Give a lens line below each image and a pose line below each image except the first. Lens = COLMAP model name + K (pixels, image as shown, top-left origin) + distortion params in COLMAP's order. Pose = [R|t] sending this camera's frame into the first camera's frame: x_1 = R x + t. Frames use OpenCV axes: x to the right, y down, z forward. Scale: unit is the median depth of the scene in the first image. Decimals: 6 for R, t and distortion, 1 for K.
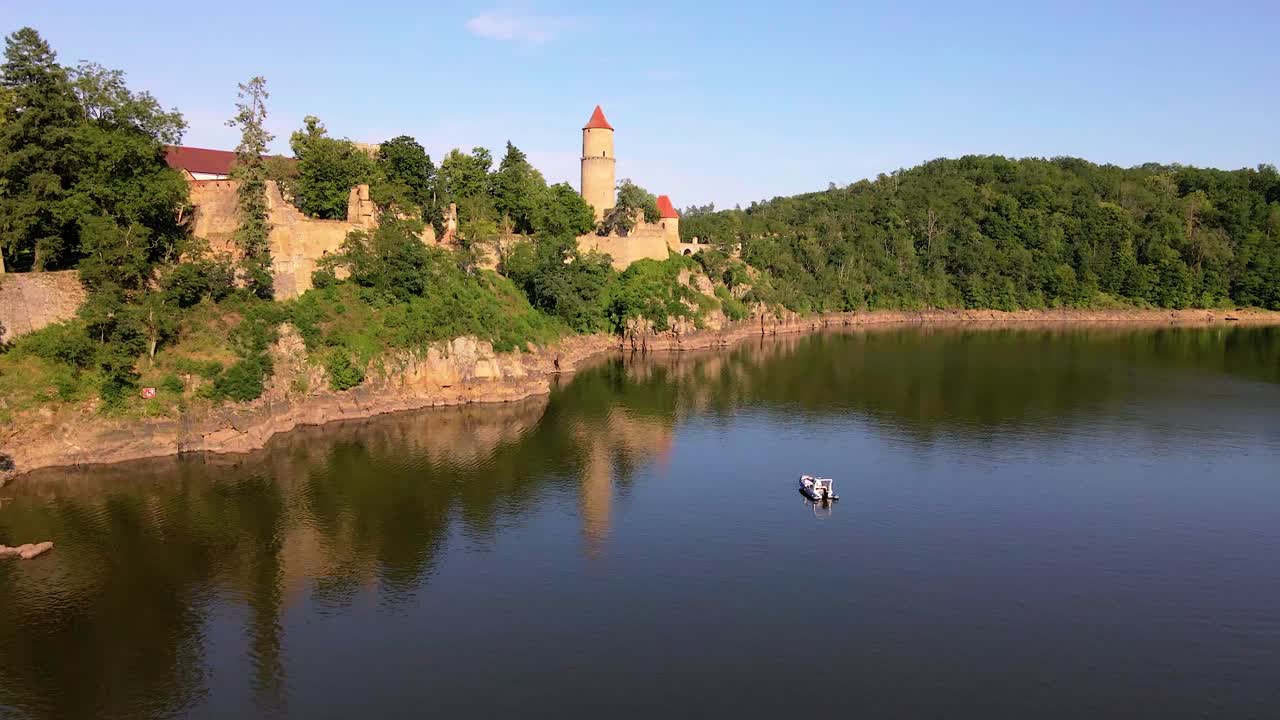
lens RADIAL K [[922.3, 0, 640.9], [0, 922.3, 359.0], [0, 0, 1]] dist [0.023579, 0.010183]
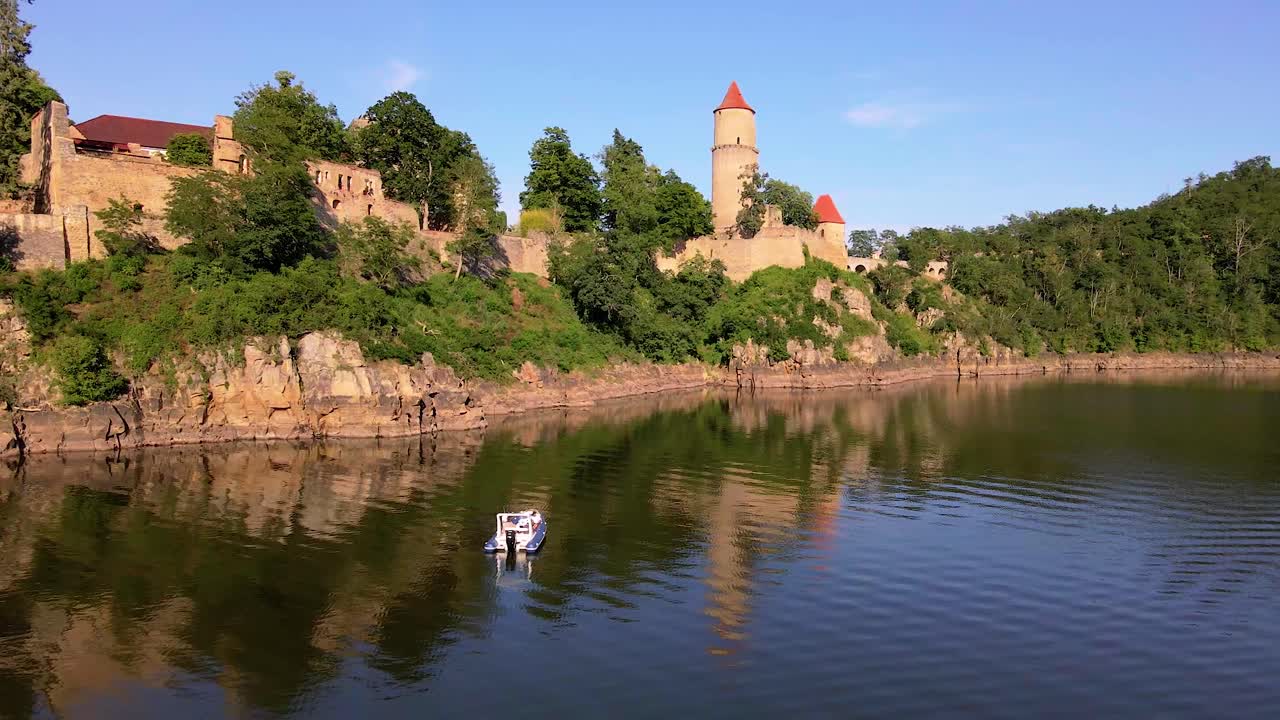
lens RADIAL K [[922.3, 0, 638.5], [0, 922.3, 361.0], [0, 0, 1]] dist [0.023579, 0.010183]
pose [[0.956064, 0.008753, -0.293028, 0.121535], [-0.028766, 0.997531, -0.064059, 0.017612], [0.291744, 0.069674, 0.953956, 0.269003]]
